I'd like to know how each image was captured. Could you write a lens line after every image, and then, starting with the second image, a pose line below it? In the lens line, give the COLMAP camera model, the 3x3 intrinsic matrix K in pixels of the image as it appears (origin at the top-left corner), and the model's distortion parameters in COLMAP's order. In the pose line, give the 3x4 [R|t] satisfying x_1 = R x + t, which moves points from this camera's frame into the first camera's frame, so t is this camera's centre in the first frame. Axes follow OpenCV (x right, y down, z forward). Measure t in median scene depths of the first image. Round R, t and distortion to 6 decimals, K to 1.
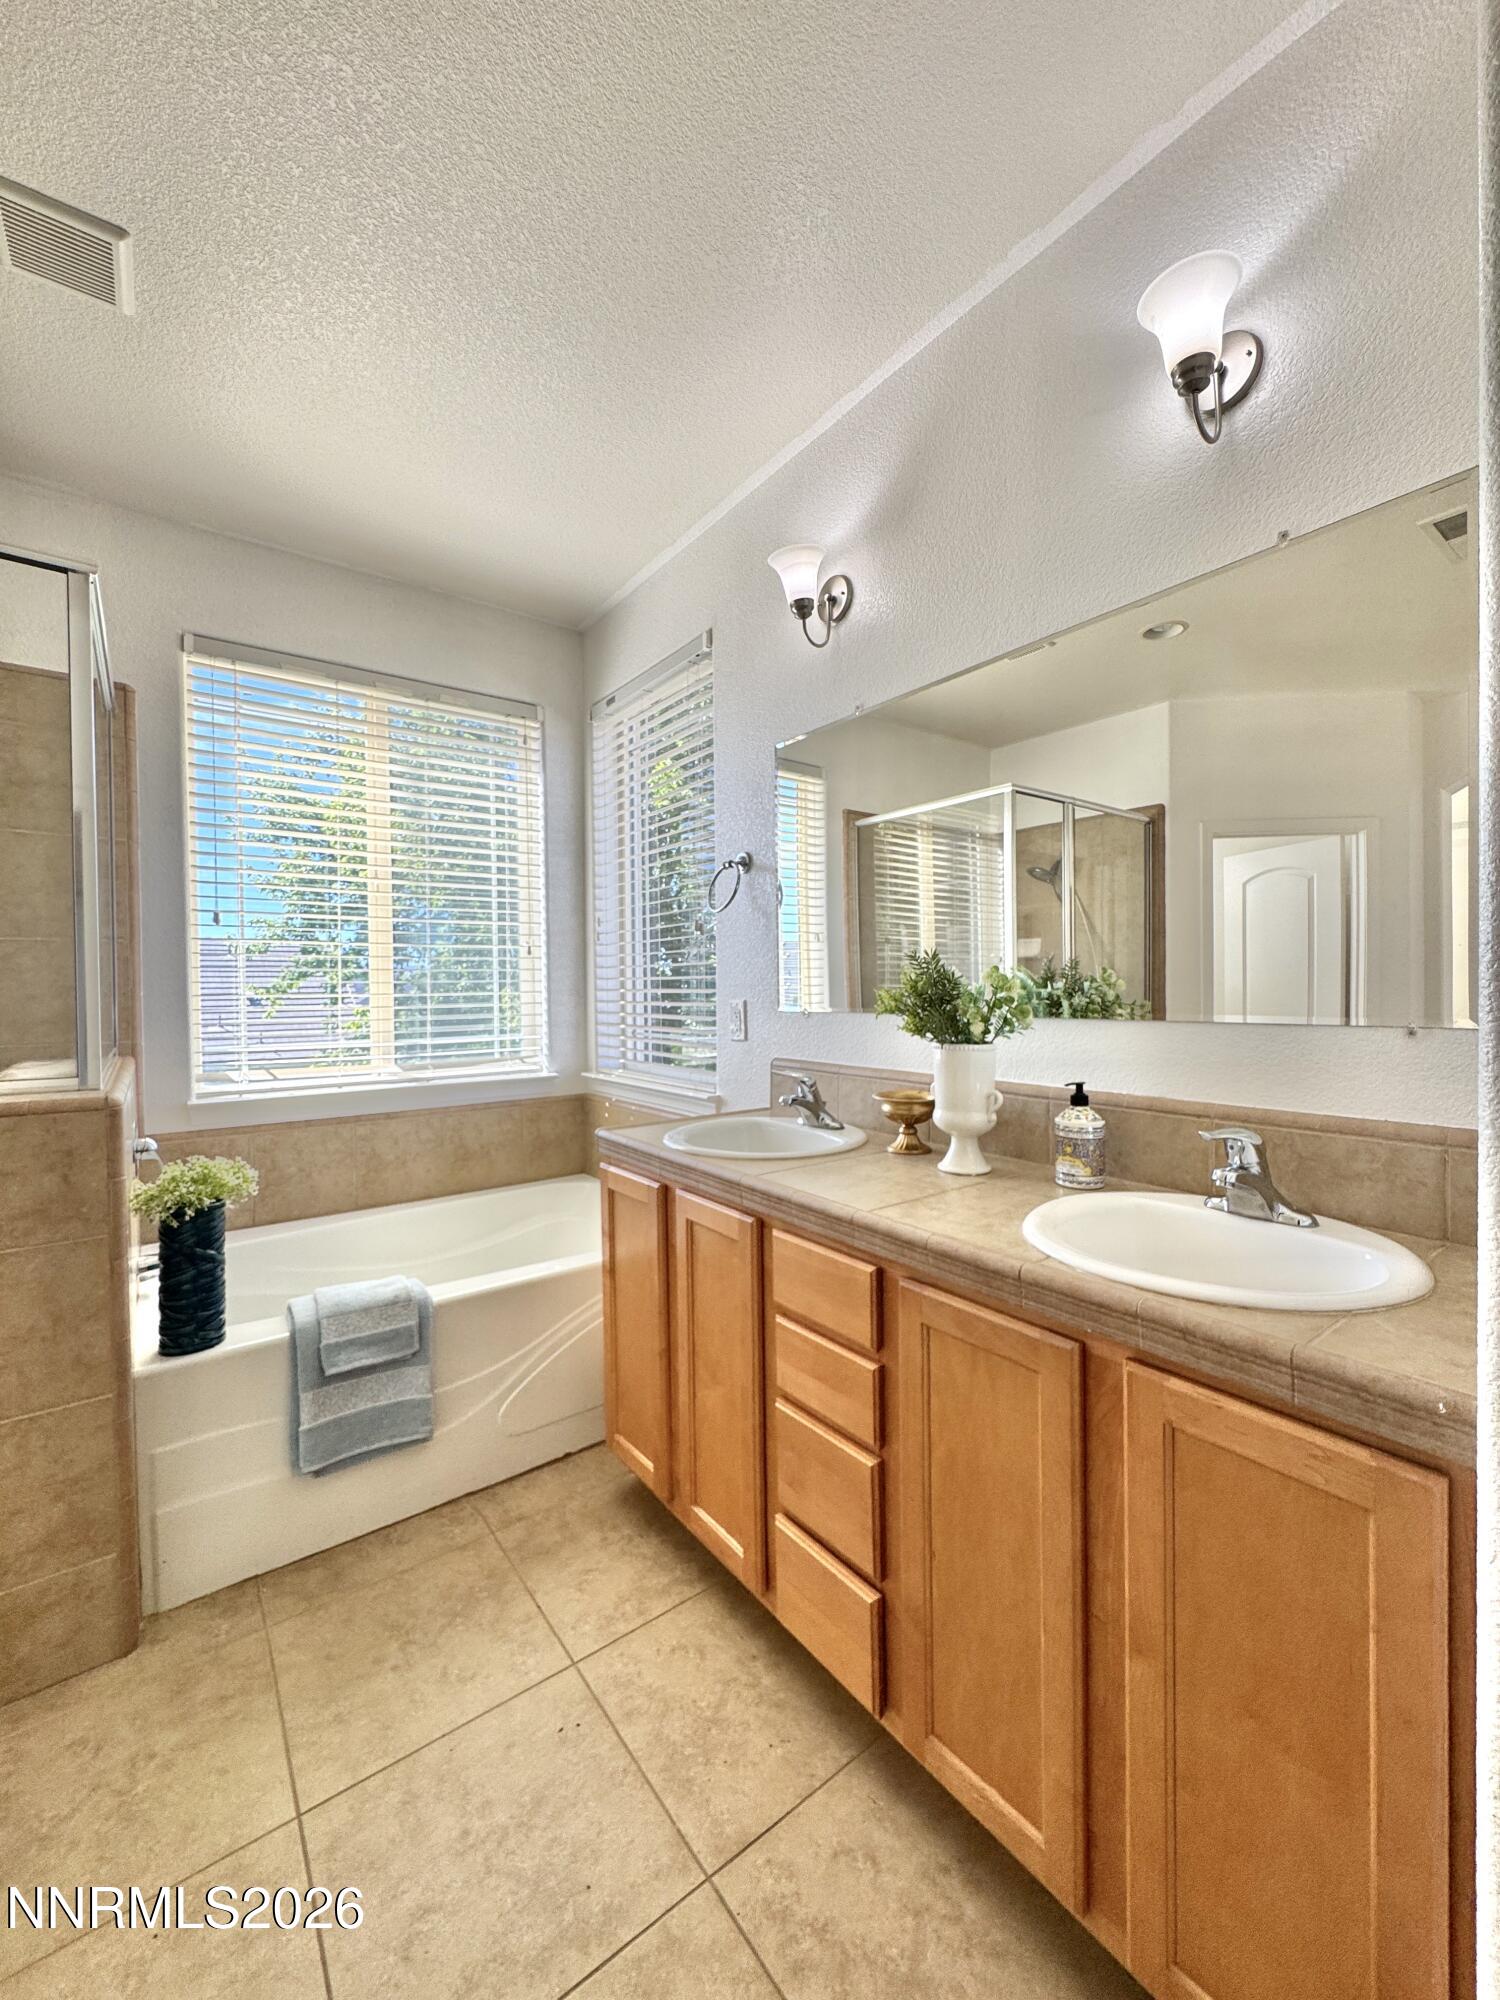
lens RADIAL K [[809.4, 0, 752.3], [0, 809.4, 998.1], [0, 0, 1]] dist [0.009950, -0.000073]
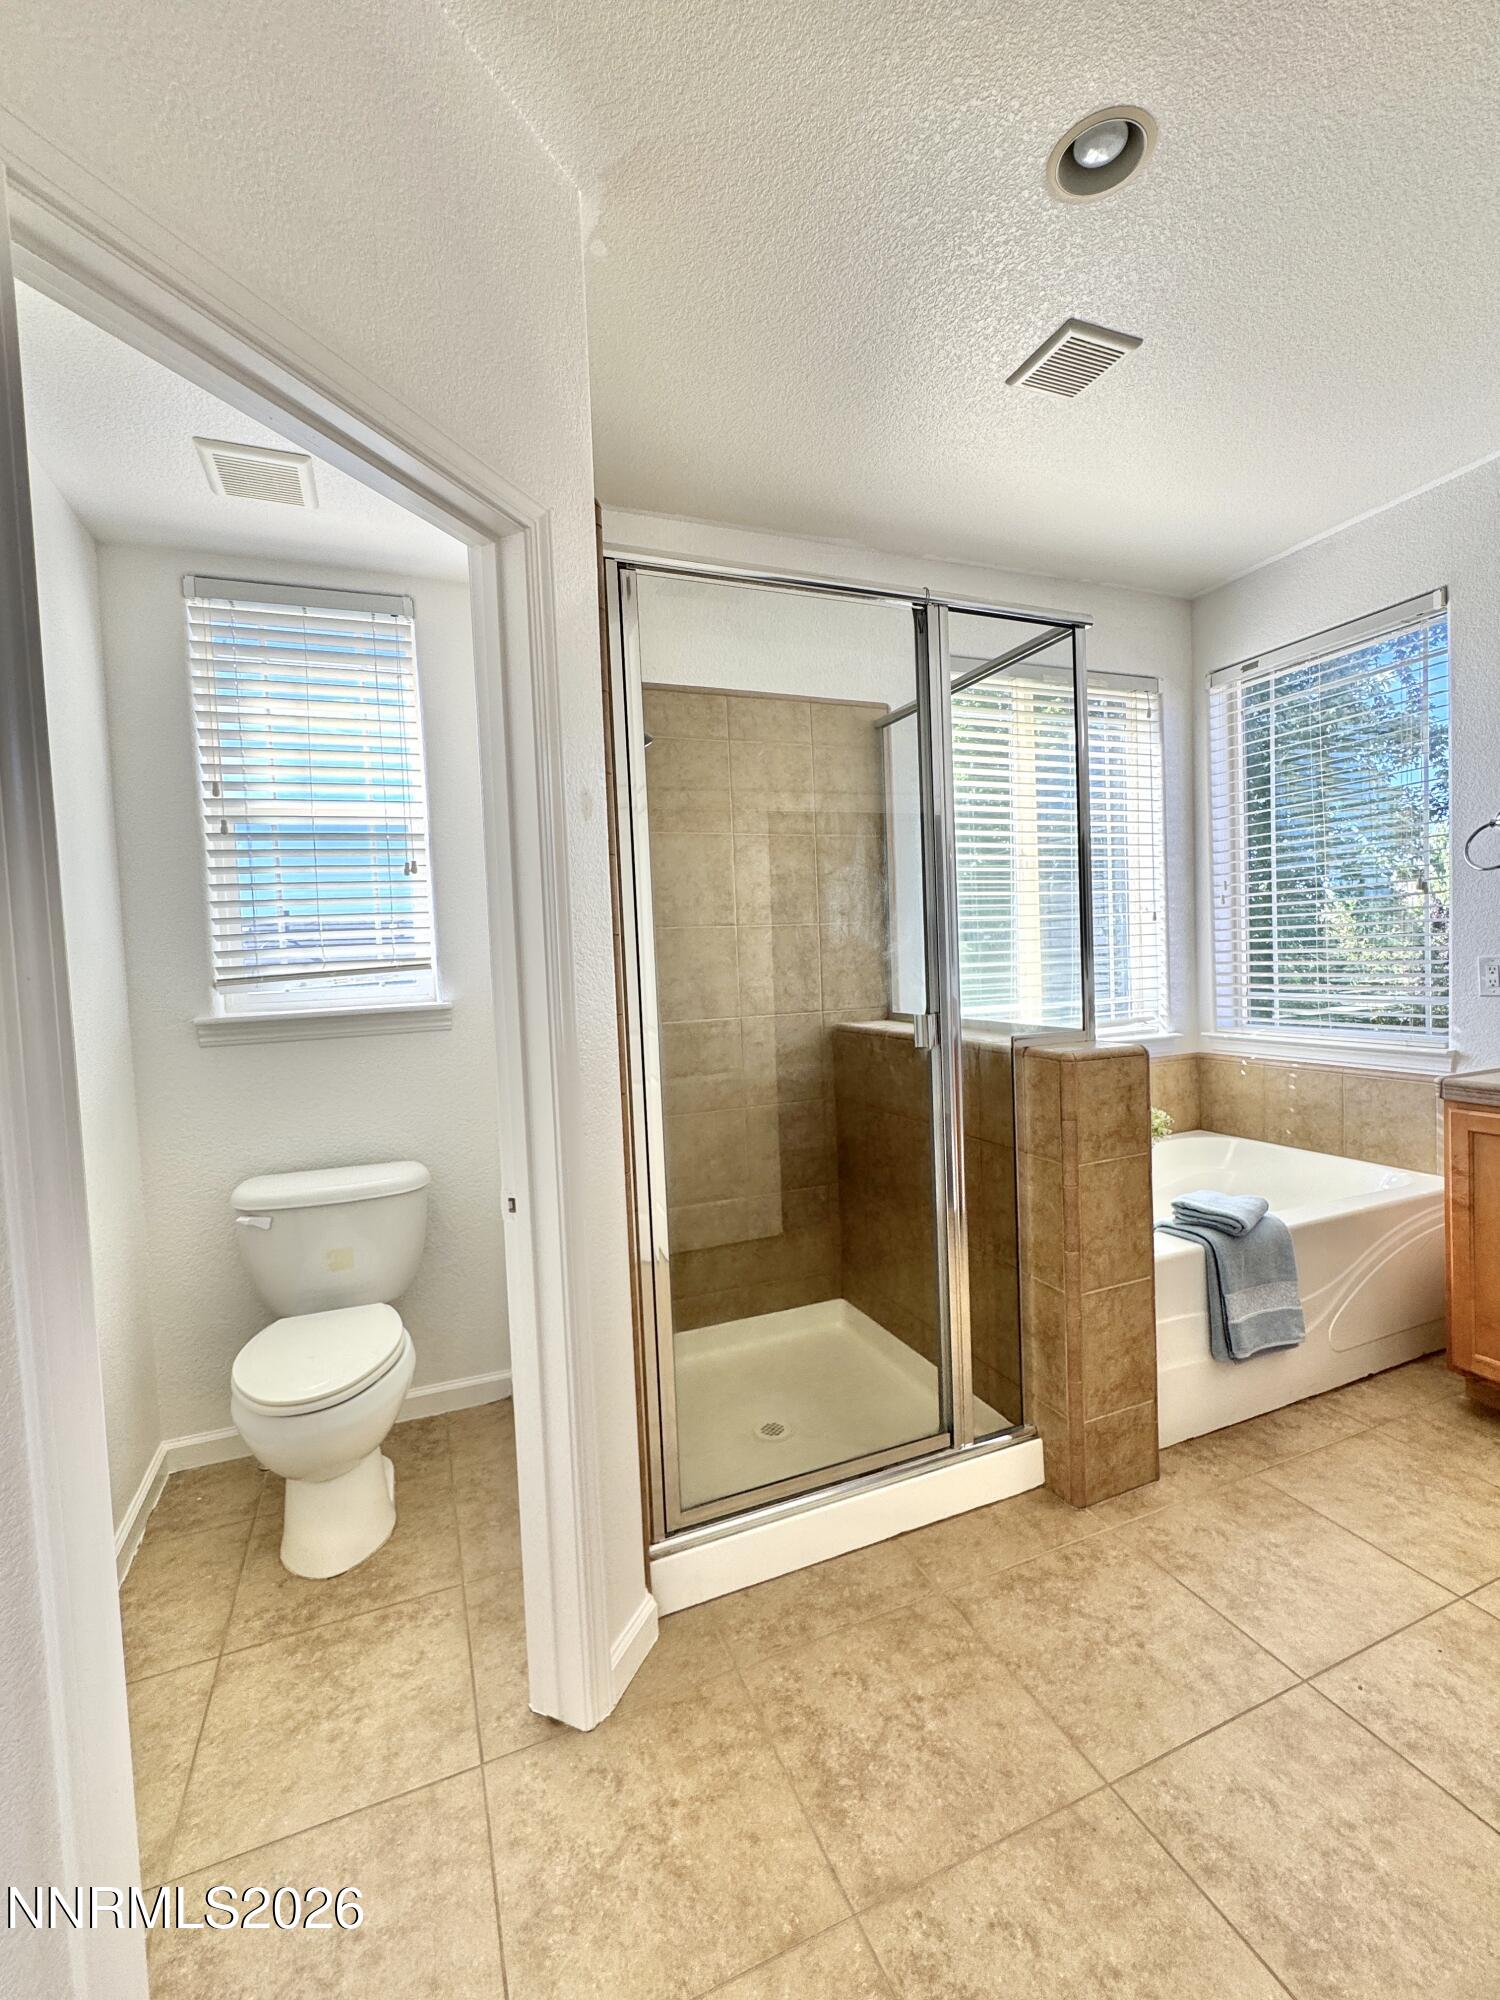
lens RADIAL K [[866.2, 0, 752.6], [0, 866.2, 999.0], [0, 0, 1]] dist [-0.002621, -0.000190]
pose [[0.969178, -0.019134, -0.245618, -0.698425], [0.028769, 0.998948, 0.035700, -0.009067], [0.244676, -0.041666, 0.968709, -0.293395]]
